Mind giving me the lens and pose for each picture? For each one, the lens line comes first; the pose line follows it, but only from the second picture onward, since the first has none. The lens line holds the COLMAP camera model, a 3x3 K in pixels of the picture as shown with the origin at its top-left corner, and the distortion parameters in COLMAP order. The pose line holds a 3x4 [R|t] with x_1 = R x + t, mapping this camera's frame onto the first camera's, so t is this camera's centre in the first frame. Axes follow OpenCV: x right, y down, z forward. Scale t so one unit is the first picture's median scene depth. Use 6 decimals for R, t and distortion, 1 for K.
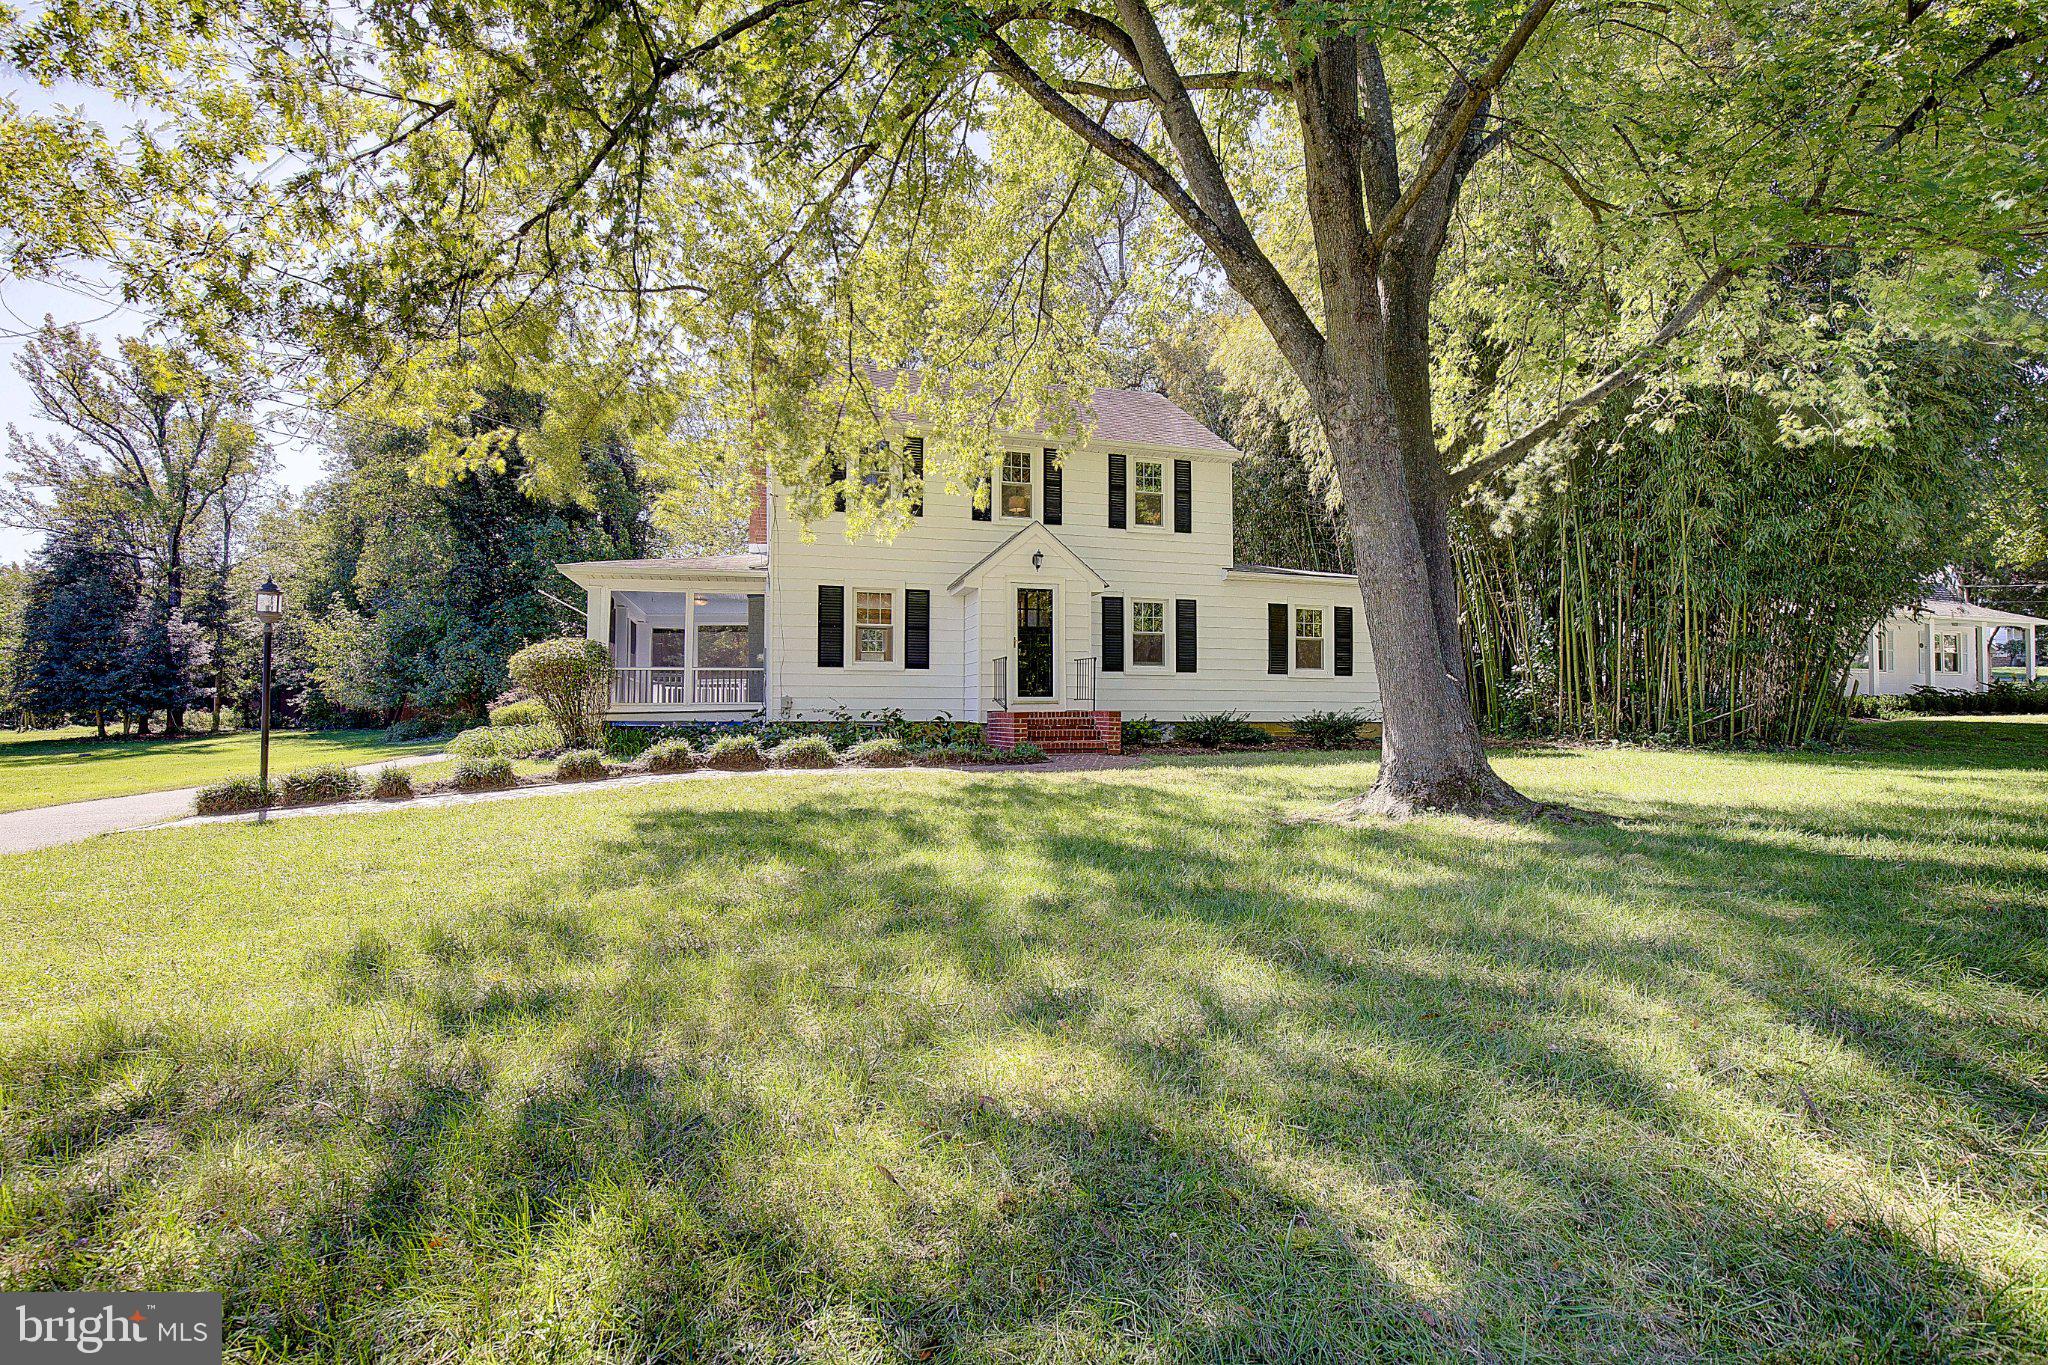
lens RADIAL K [[952.0, 0, 1029.2], [0, 952.0, 683.5], [0, 0, 1]] dist [0.000708, 0.001040]
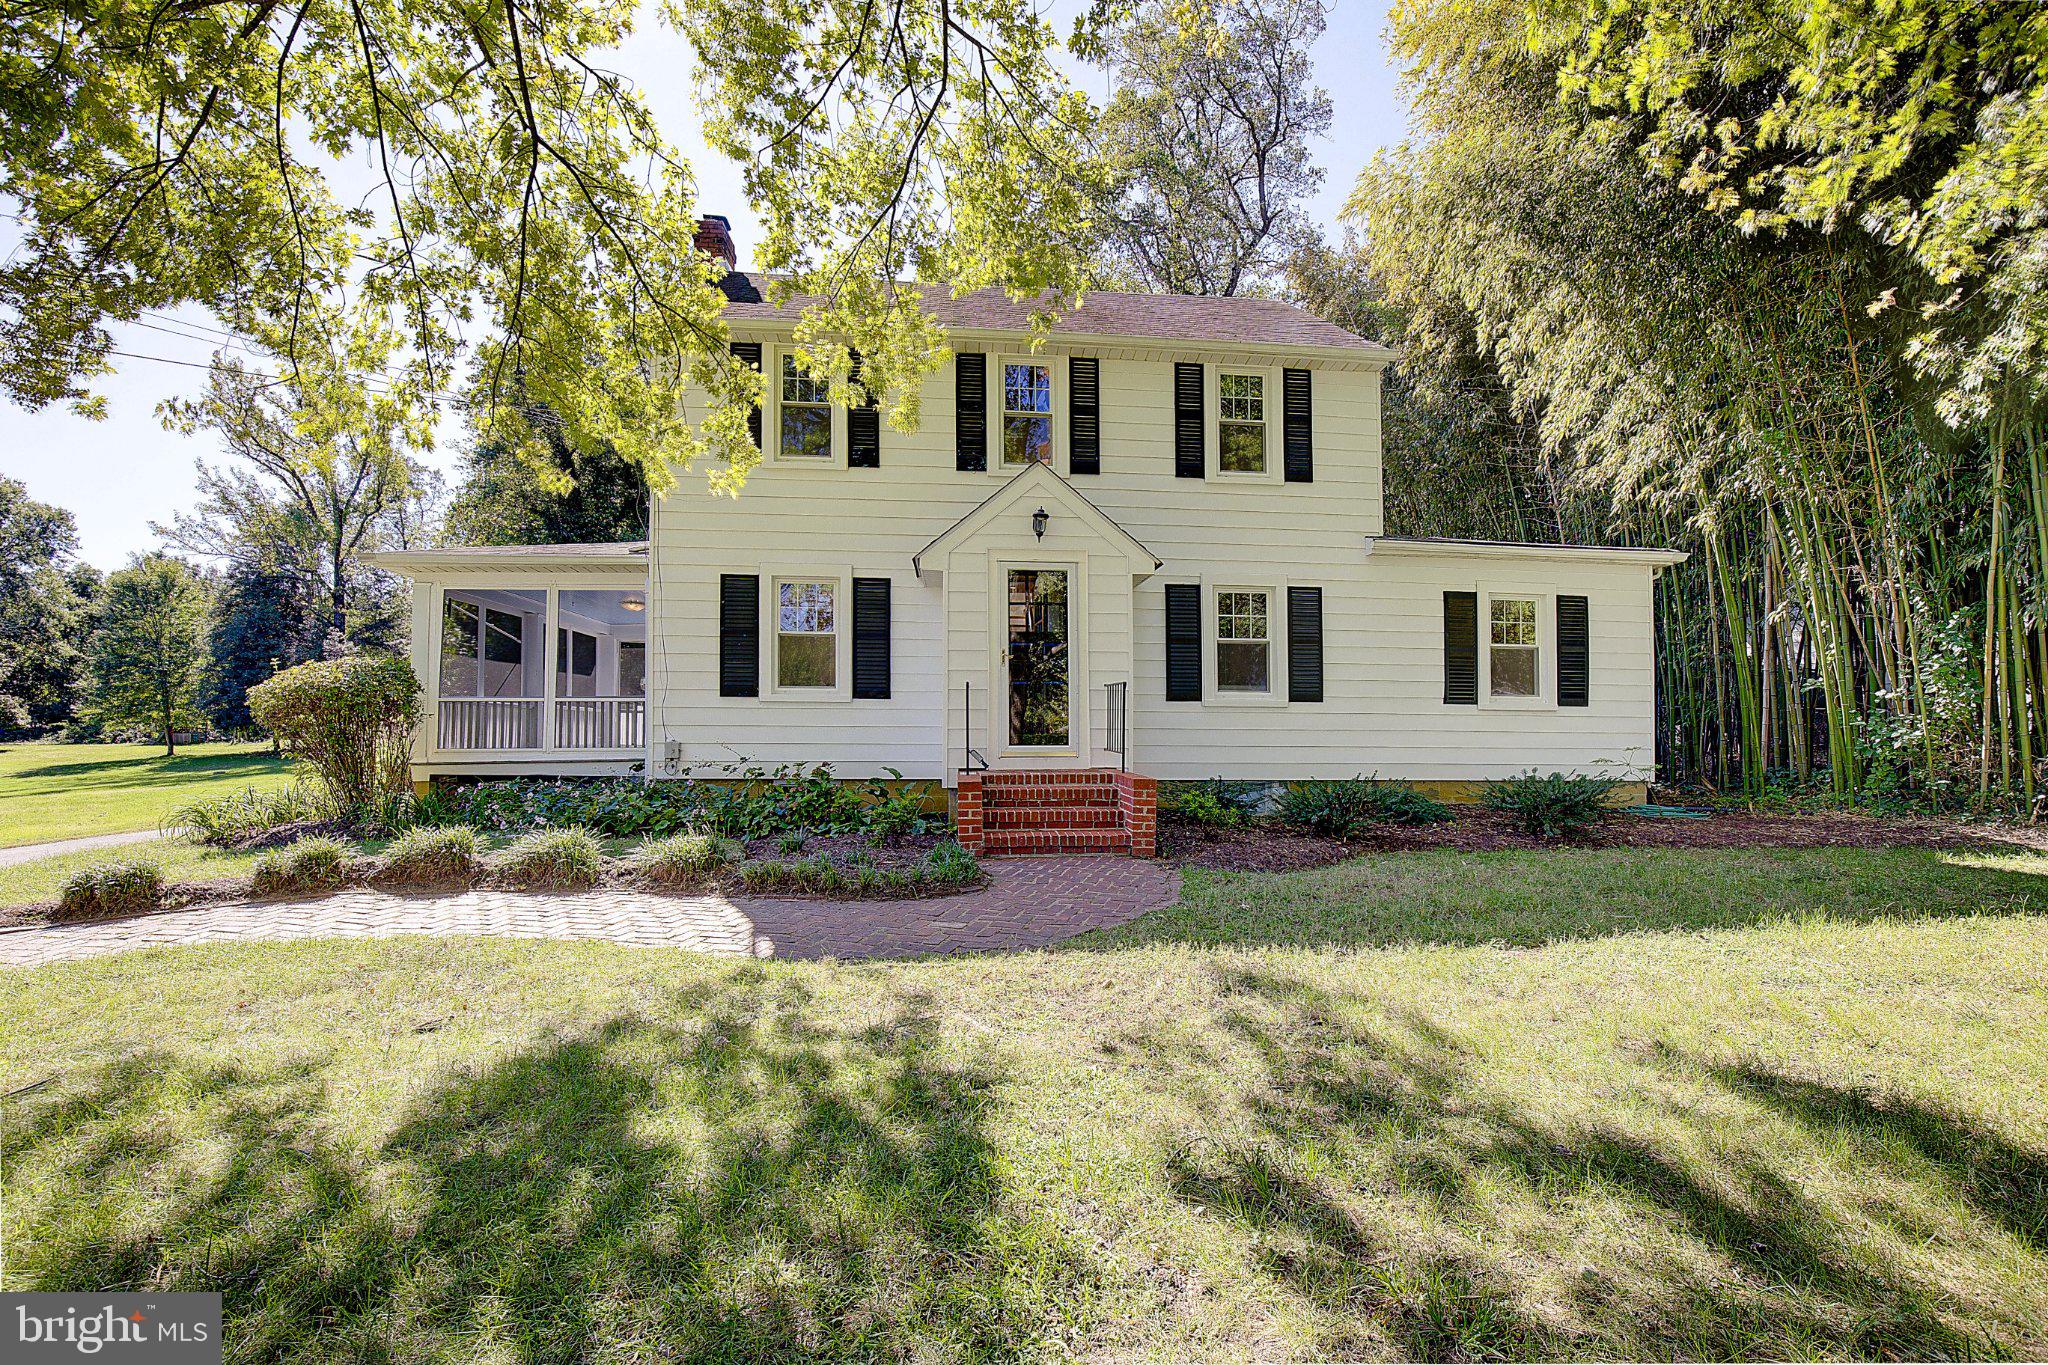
lens RADIAL K [[952.0, 0, 1017.2], [0, 952.0, 678.3], [0, 0, 1]] dist [0.000708, 0.001040]
pose [[0.981972, -0.002836, -0.189004, 0.096243], [-0.000573, 0.999838, -0.017977, -0.015764], [0.189024, 0.017762, 0.981812, 0.340057]]
